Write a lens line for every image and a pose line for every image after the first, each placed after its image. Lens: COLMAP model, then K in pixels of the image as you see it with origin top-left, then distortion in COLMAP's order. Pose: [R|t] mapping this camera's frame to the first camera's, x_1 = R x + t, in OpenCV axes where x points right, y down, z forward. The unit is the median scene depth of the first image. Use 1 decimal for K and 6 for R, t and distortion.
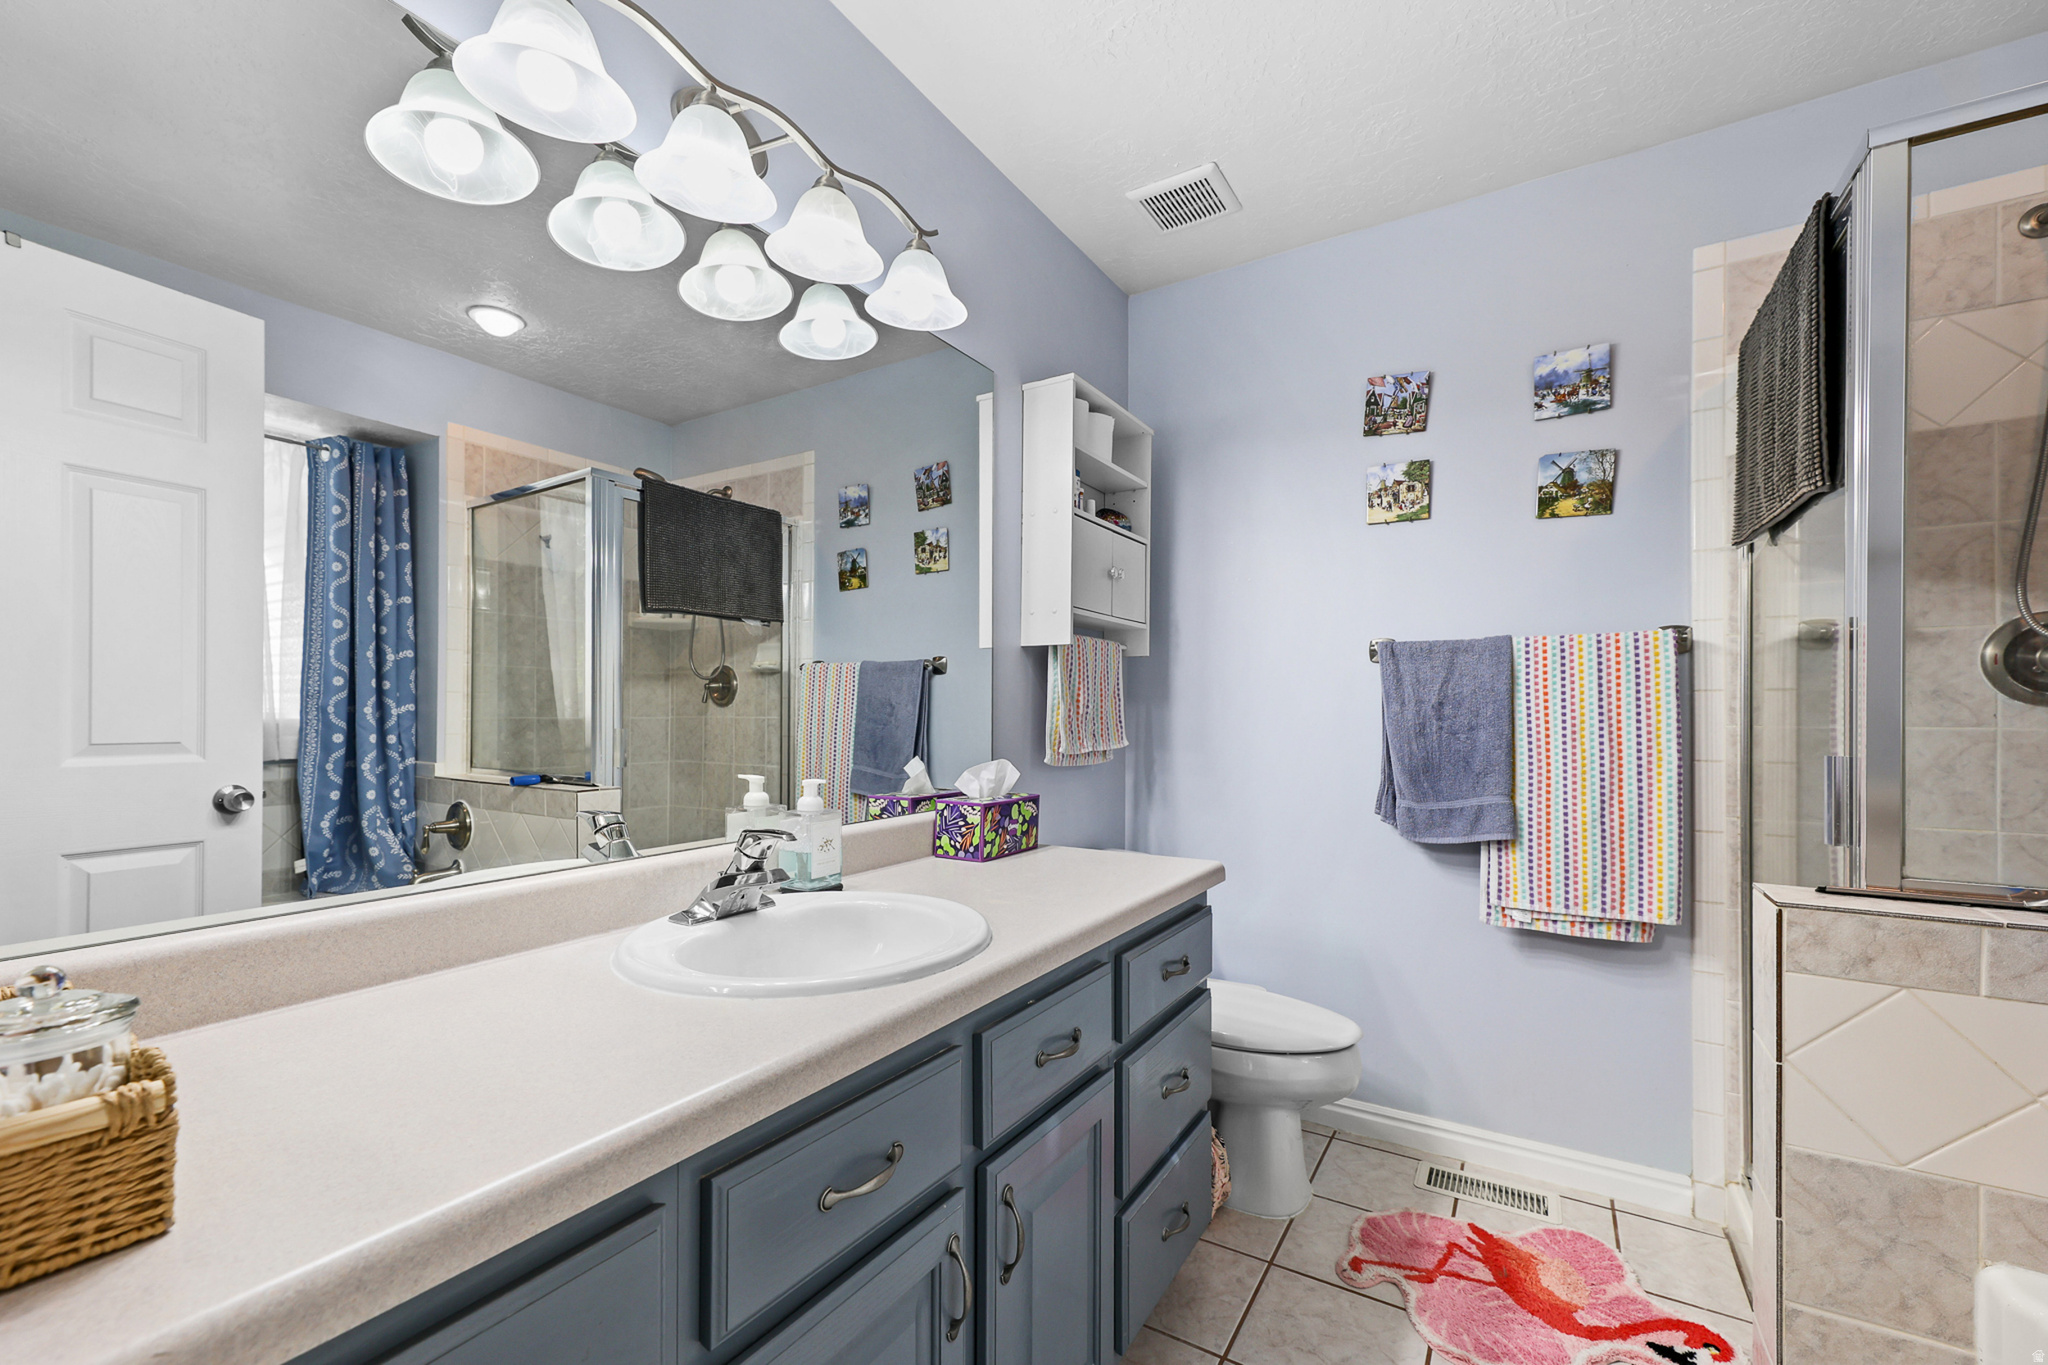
lens RADIAL K [[834.4, 0, 1019.9], [0, 834.4, 717.4], [0, 0, 1]] dist [0.000494, 0.000501]
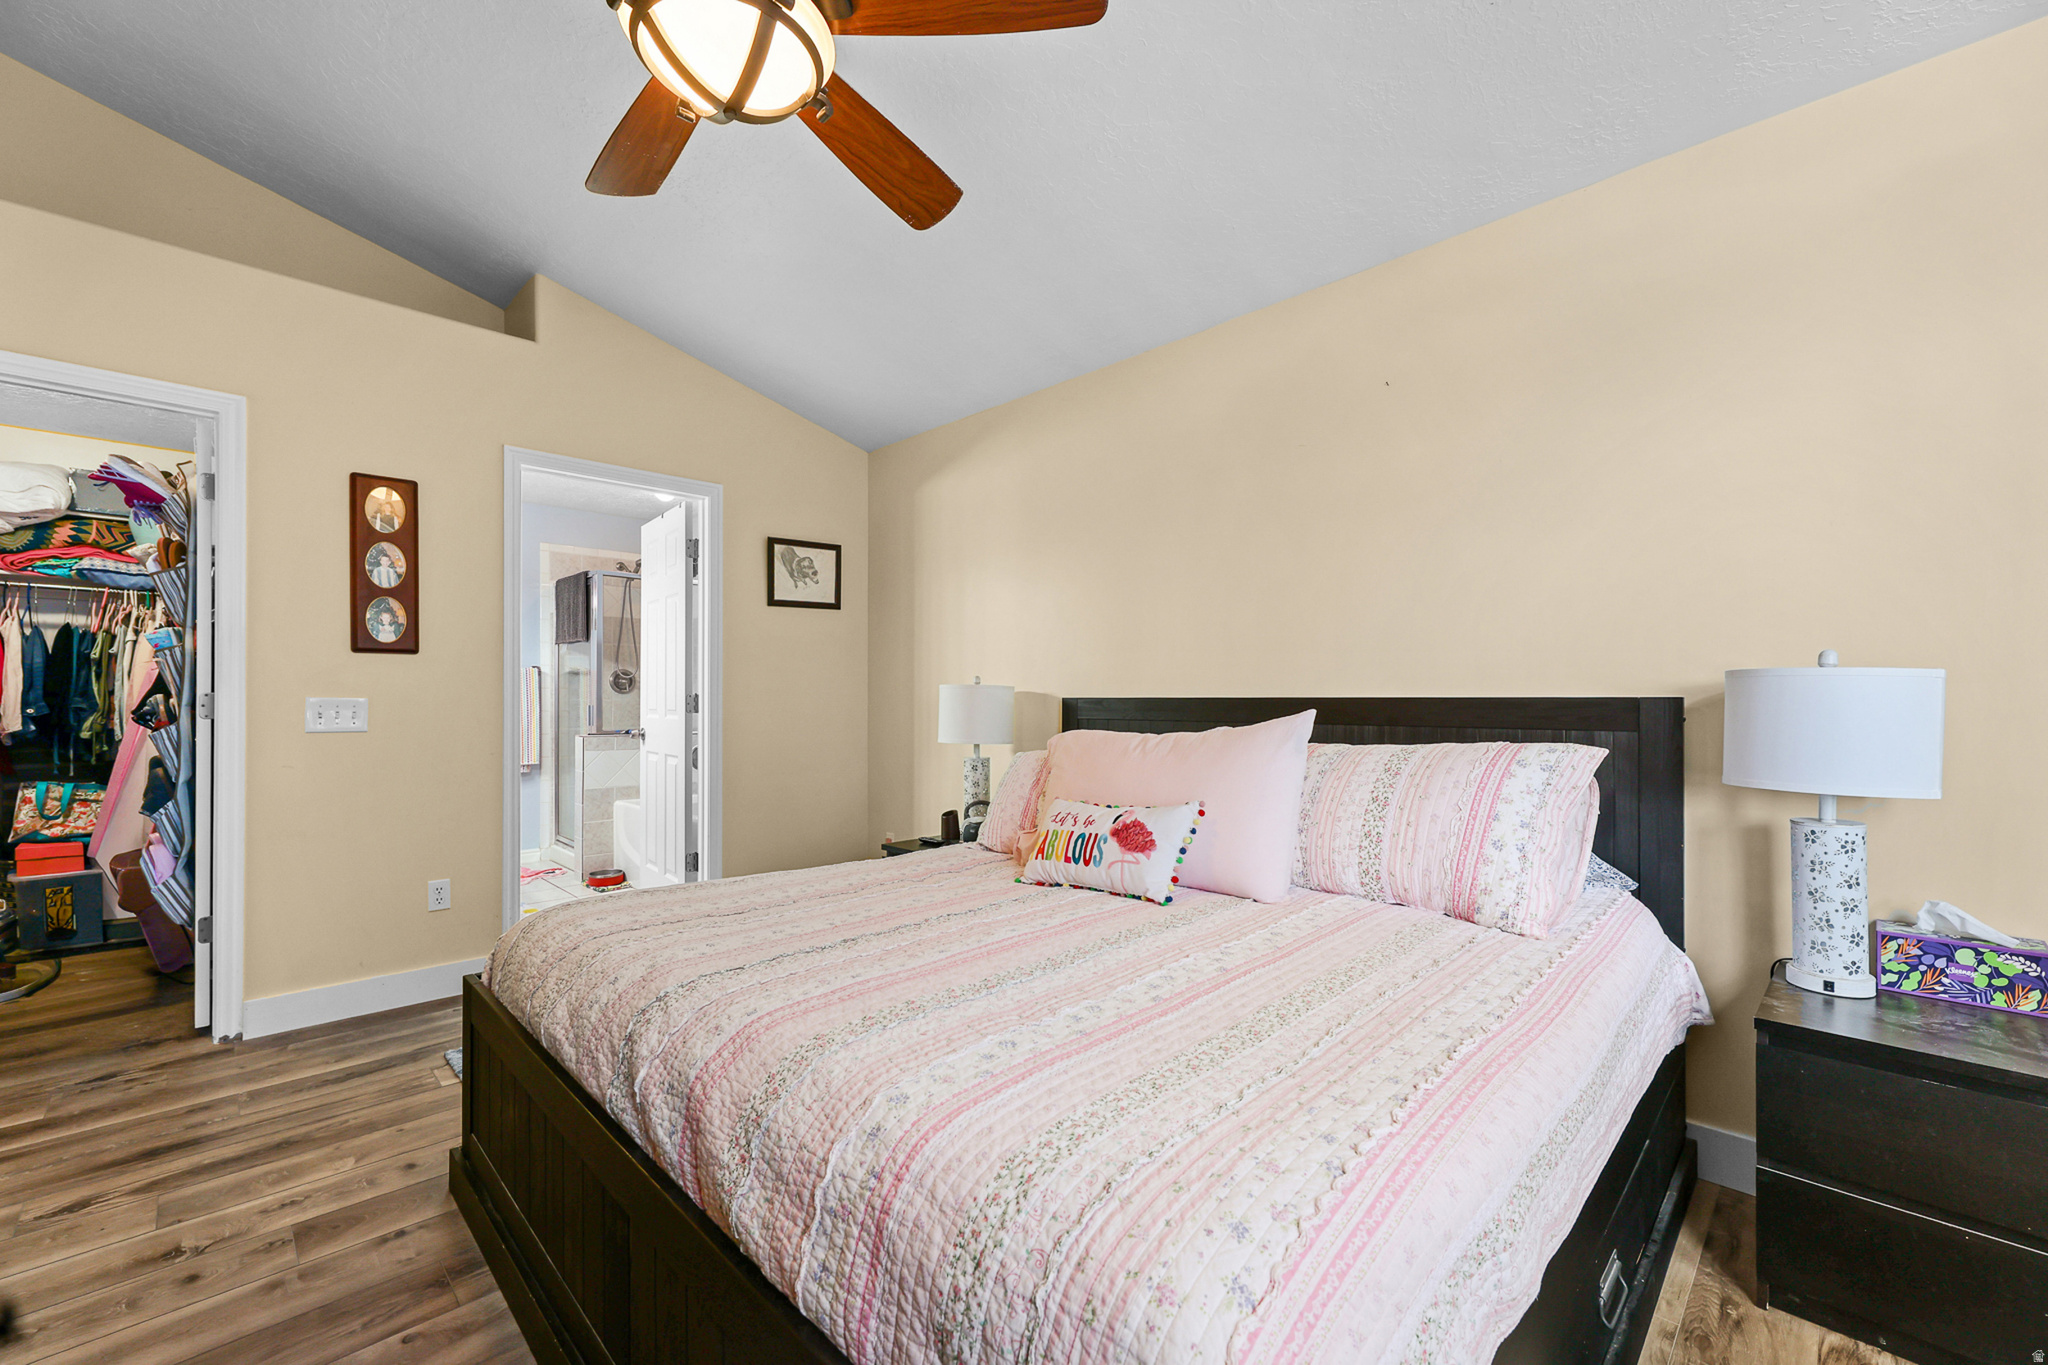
lens RADIAL K [[834.4, 0, 1023.6], [0, 834.4, 694.0], [0, 0, 1]] dist [0.000494, 0.000501]
pose [[0.224491, 0.004387, 0.974466, -2.579619], [-0.001237, 0.999990, -0.004217, 0.003070], [-0.974475, -0.000259, 0.224494, -2.044067]]
